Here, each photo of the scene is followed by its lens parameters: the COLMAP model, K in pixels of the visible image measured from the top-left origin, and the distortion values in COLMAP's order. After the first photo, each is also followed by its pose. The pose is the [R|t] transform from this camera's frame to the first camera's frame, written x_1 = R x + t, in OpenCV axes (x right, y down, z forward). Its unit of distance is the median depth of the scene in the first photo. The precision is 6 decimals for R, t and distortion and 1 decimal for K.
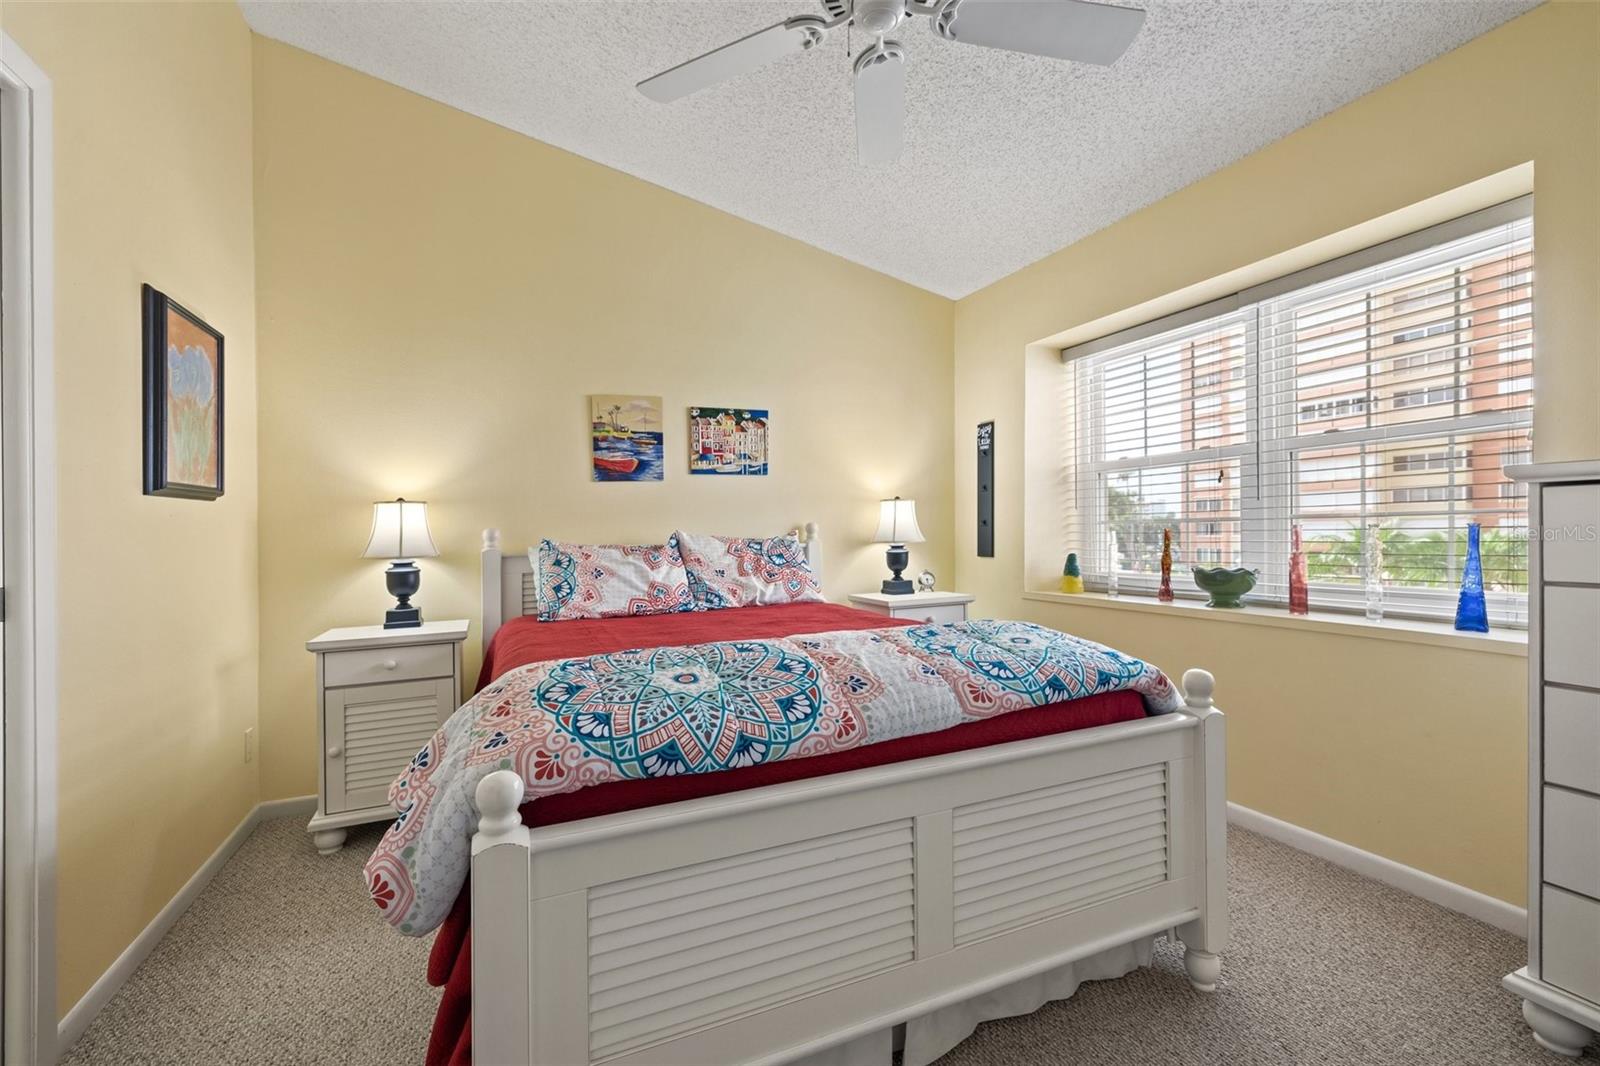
lens RADIAL K [[699.2, 0, 794.9], [0, 699.2, 532.8], [0, 0, 1]] dist [-0.001529, 0.000273]
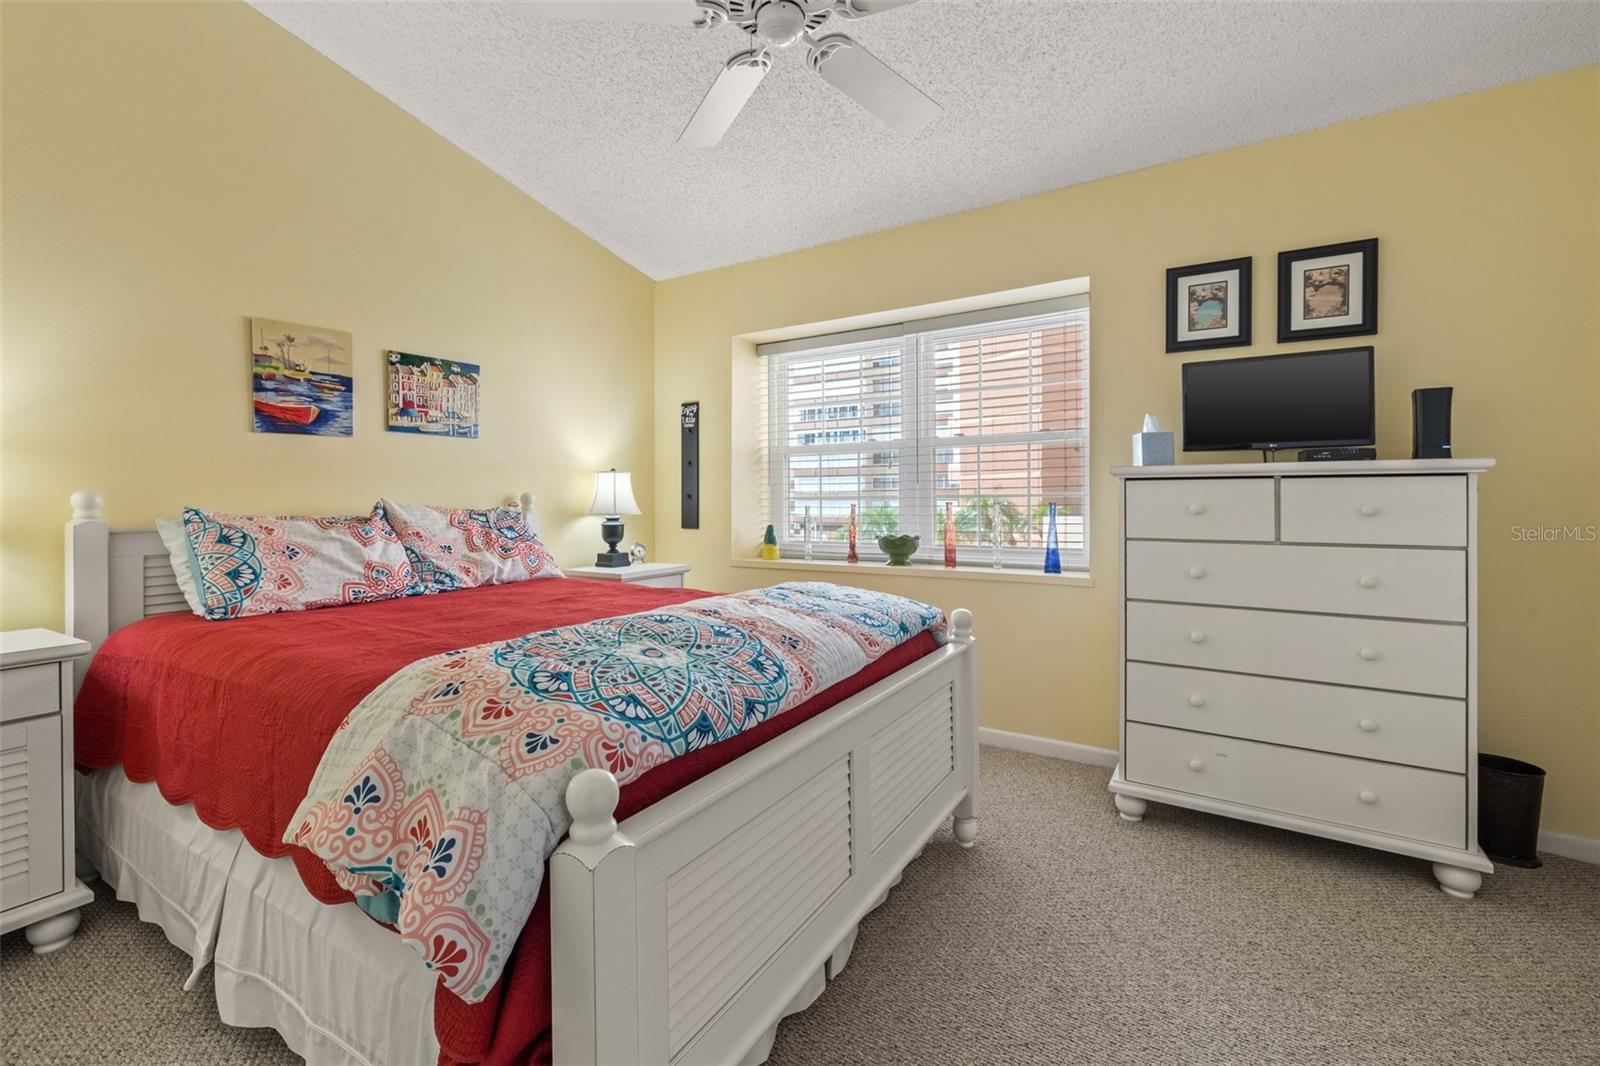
lens RADIAL K [[696.9, 0, 790.8], [0, 696.9, 511.9], [0, 0, 1]] dist [-0.000951, -0.000146]
pose [[0.819686, 0.006630, 0.572774, -0.258616], [-0.009884, 0.999948, 0.002569, 0.005493], [-0.572727, -0.007767, 0.819709, 0.054219]]
